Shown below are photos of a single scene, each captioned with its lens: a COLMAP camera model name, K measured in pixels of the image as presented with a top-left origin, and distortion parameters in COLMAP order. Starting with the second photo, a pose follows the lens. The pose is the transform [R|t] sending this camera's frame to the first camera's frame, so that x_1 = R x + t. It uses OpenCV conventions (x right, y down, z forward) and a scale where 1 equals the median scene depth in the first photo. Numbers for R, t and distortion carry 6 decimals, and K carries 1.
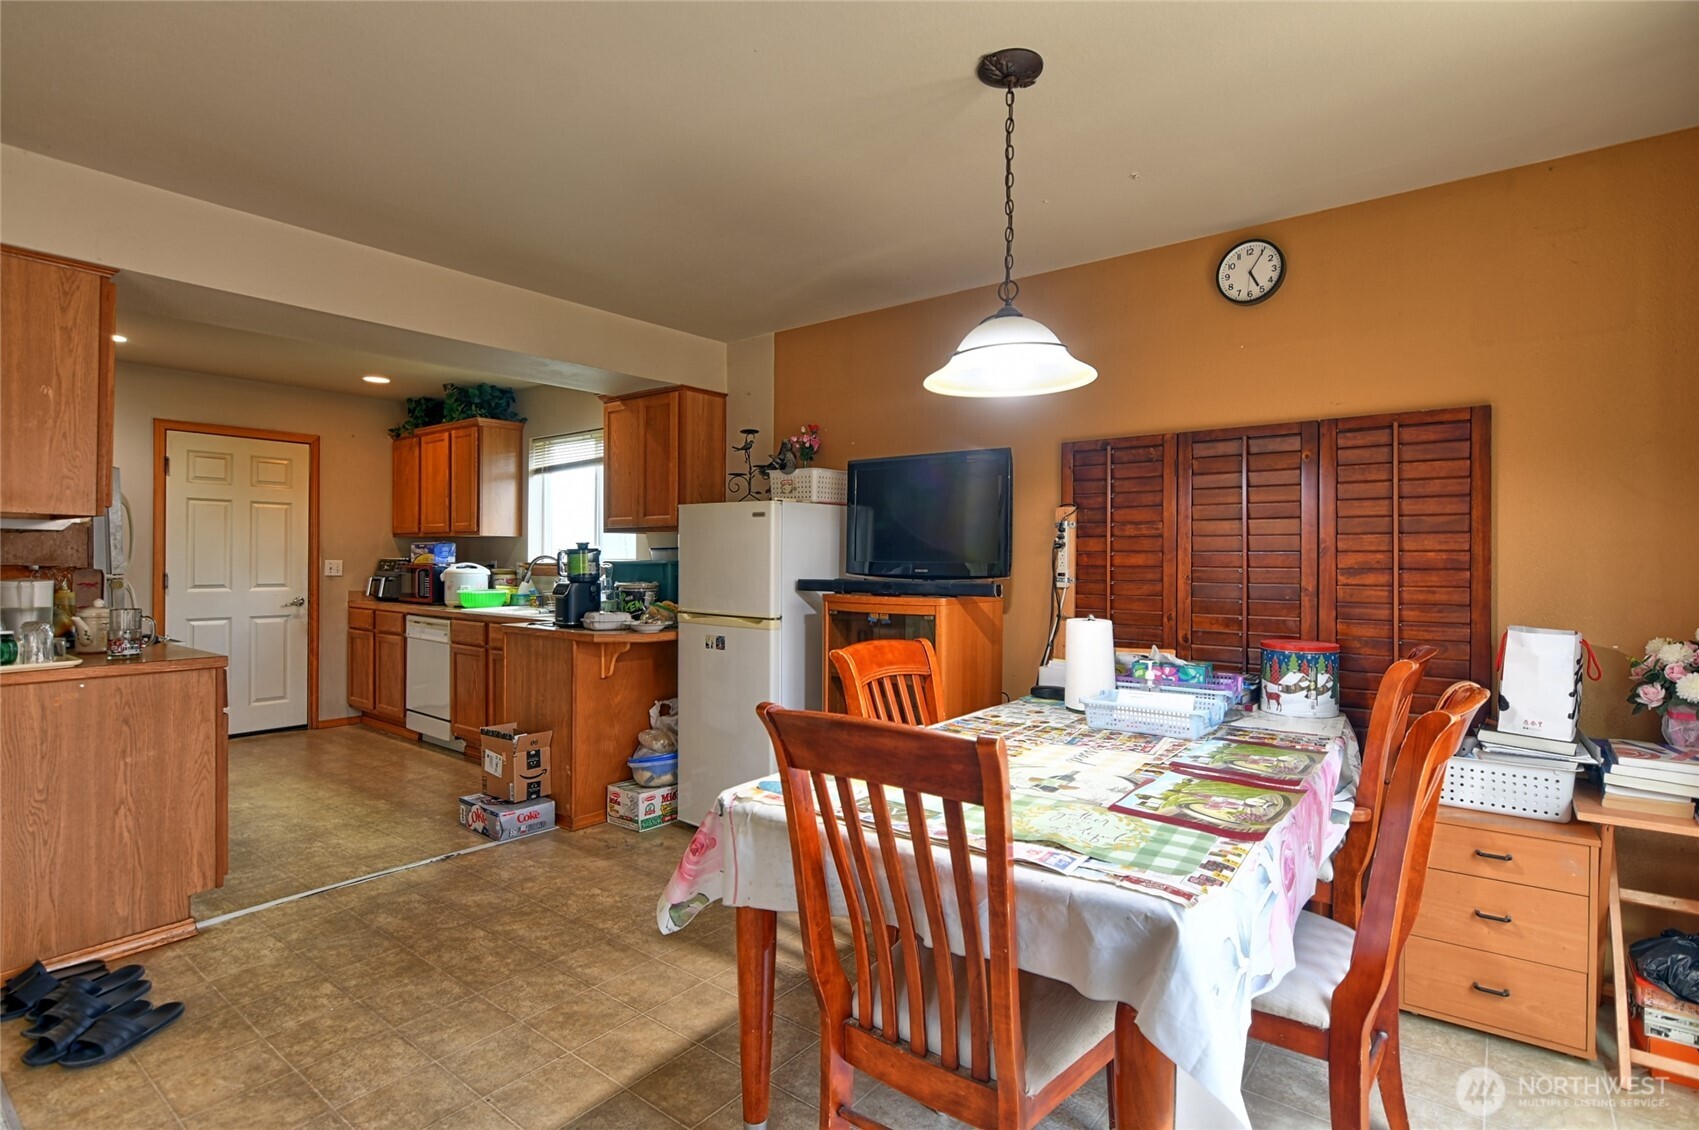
lens RADIAL K [[829.4, 0, 855.9], [0, 829.4, 560.2], [0, 0, 1]] dist [-0.000555, 0.000215]
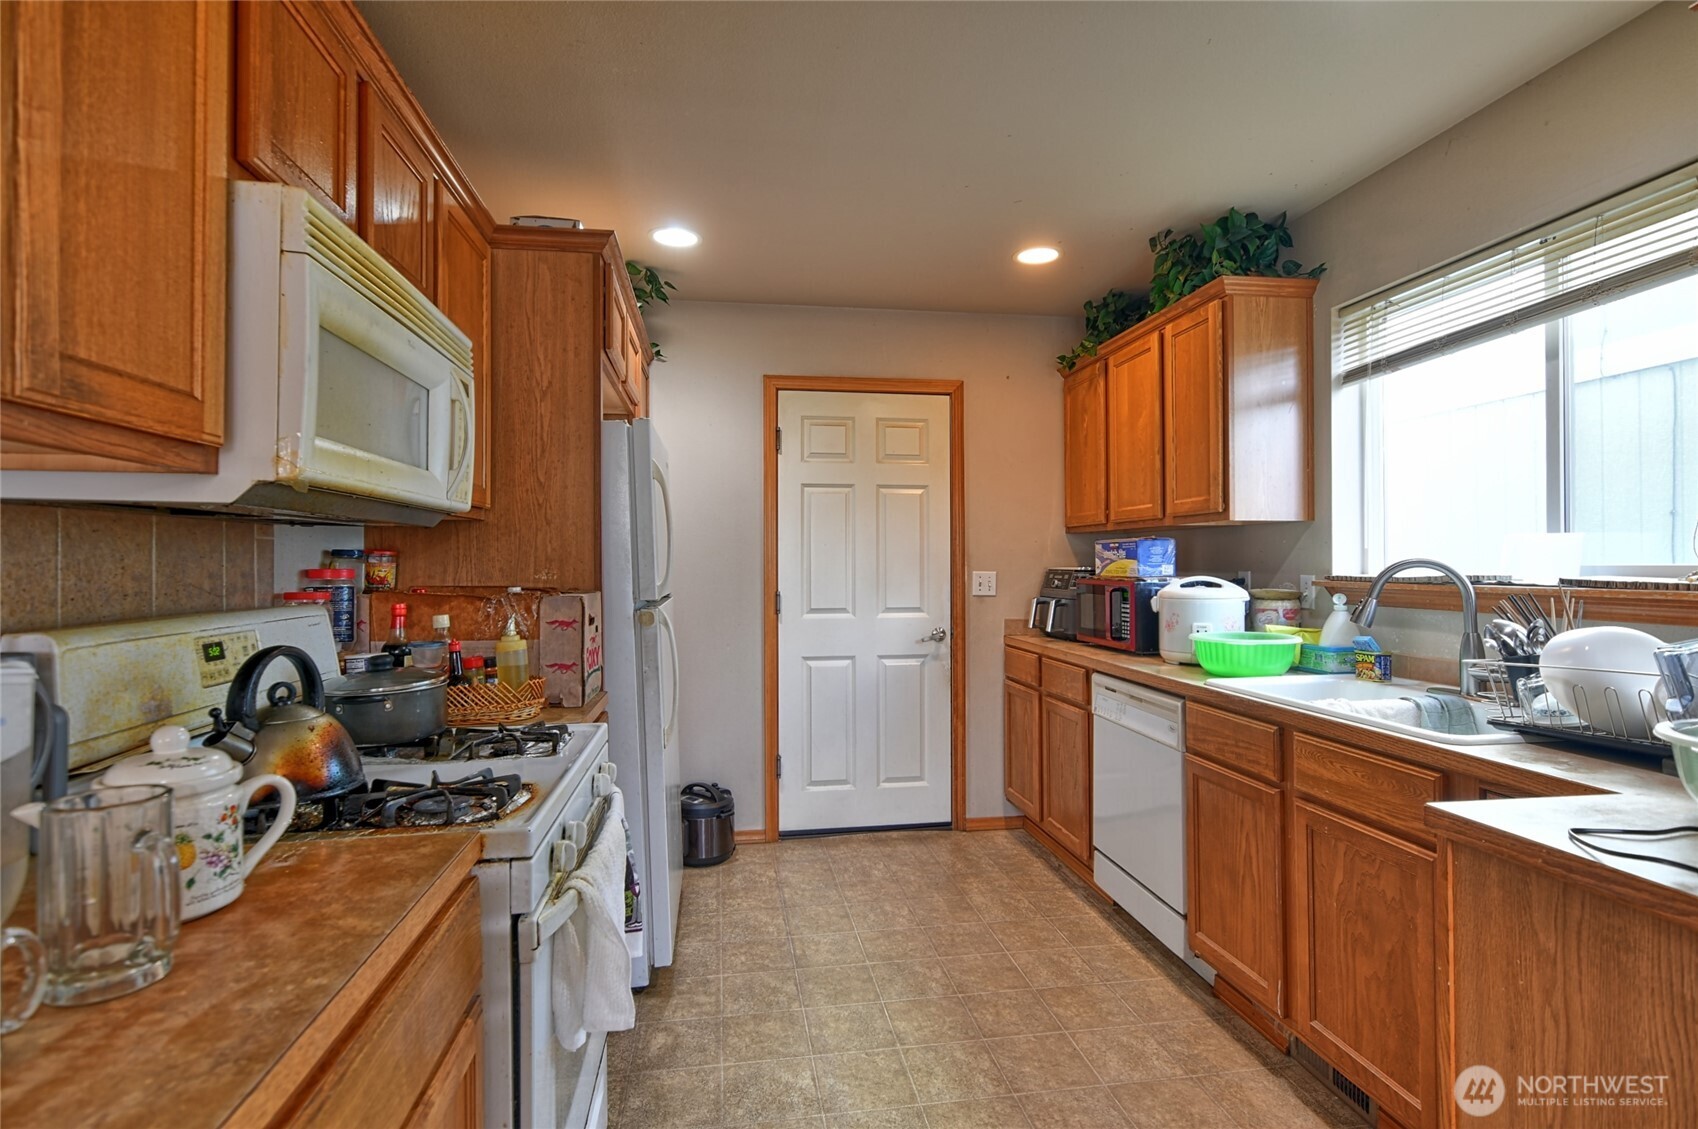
lens RADIAL K [[829.0, 0, 854.9], [0, 829.0, 557.0], [0, 0, 1]] dist [-0.000555, 0.000215]
pose [[0.730585, -0.015760, -0.682640, -0.273759], [0.006761, 0.999852, -0.015847, -0.001918], [0.682788, 0.006962, 0.730583, 0.480116]]
